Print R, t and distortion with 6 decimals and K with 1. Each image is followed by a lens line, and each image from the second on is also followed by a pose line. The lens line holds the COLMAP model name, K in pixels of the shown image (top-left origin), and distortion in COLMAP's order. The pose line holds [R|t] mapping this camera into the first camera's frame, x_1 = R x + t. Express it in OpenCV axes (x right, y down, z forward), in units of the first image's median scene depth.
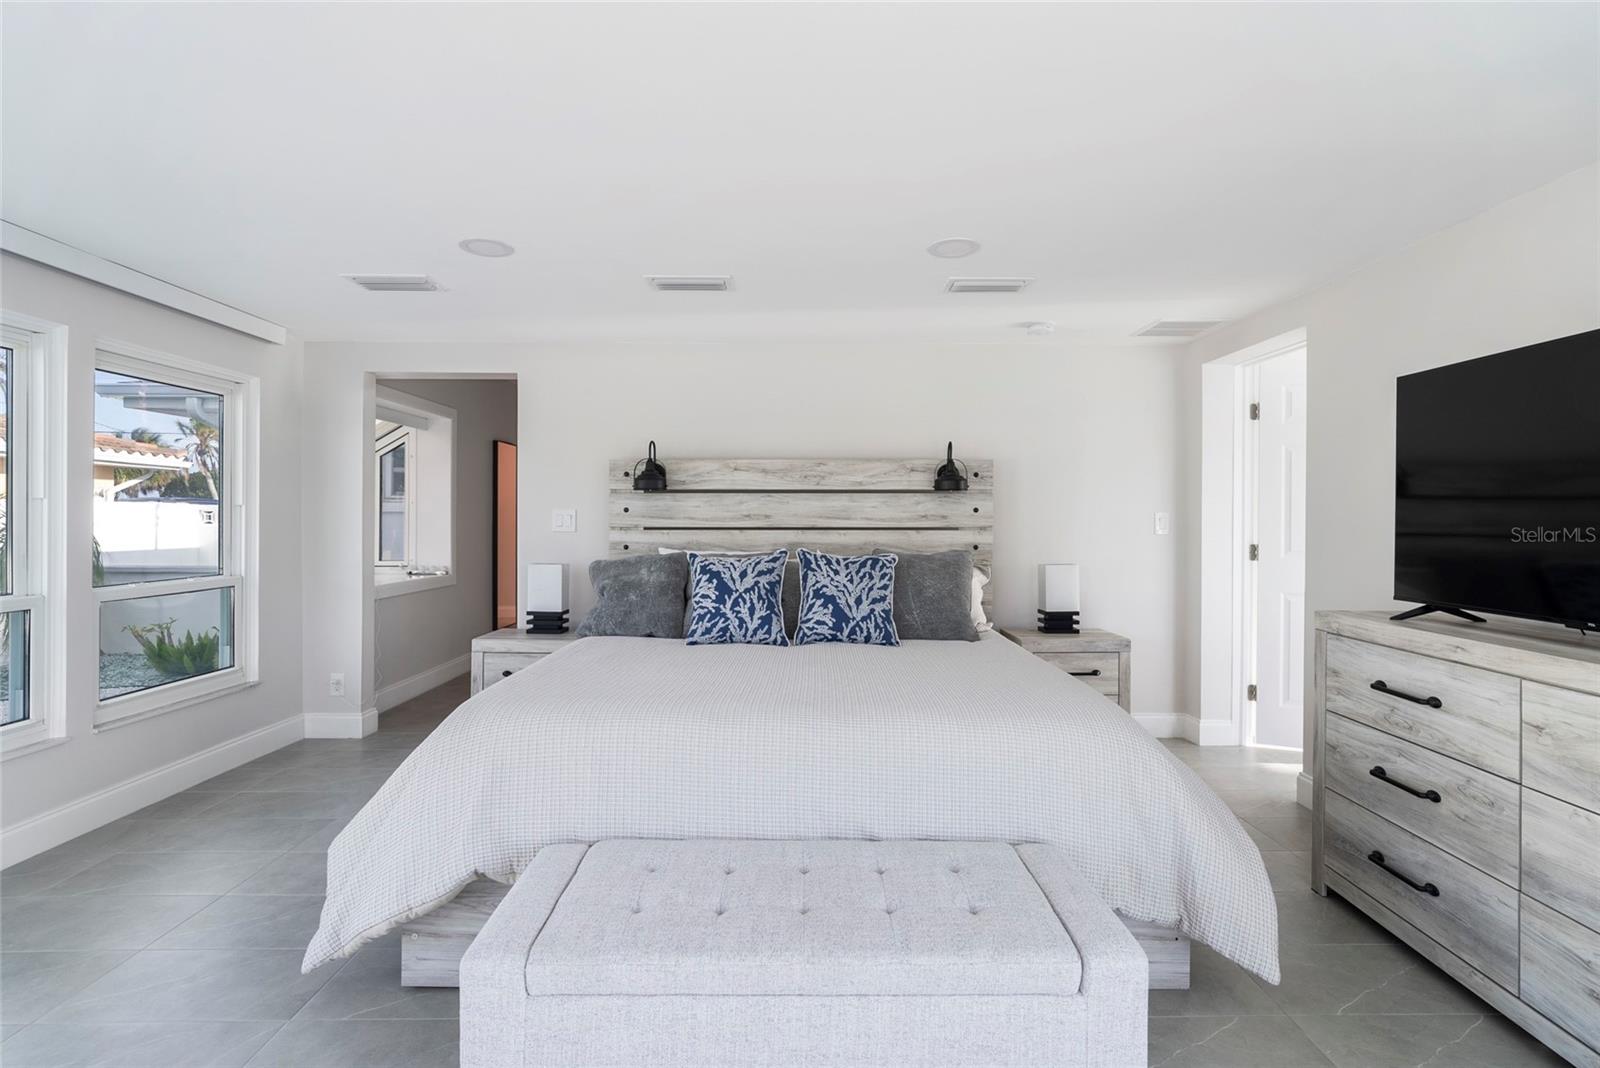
lens RADIAL K [[755.2, 0, 800.0], [0, 755.2, 522.2], [0, 0, 1]] dist [-0.017829, 0.005559]
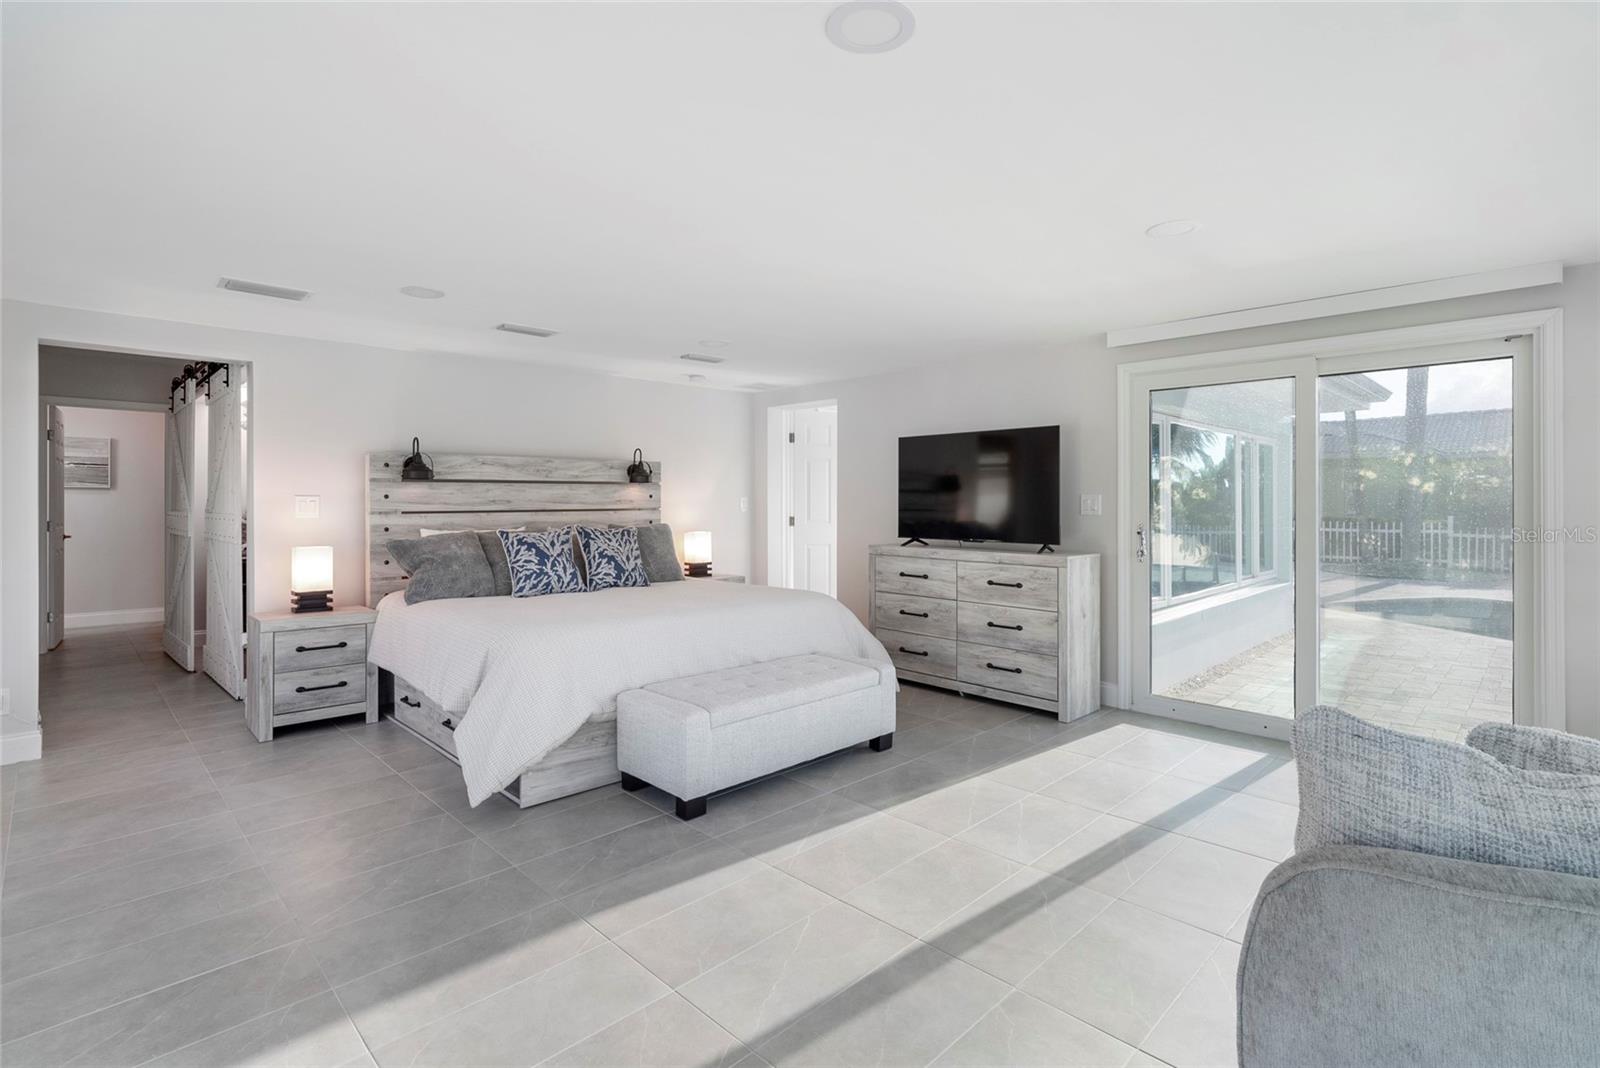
lens RADIAL K [[755.2, 0, 800.0], [0, 755.2, 522.2], [0, 0, 1]] dist [-0.017829, 0.005559]
pose [[0.723379, -0.023984, 0.690034, -0.700953], [0.008881, 0.999637, 0.025435, -0.001221], [-0.690394, -0.012271, 0.723329, -0.304166]]
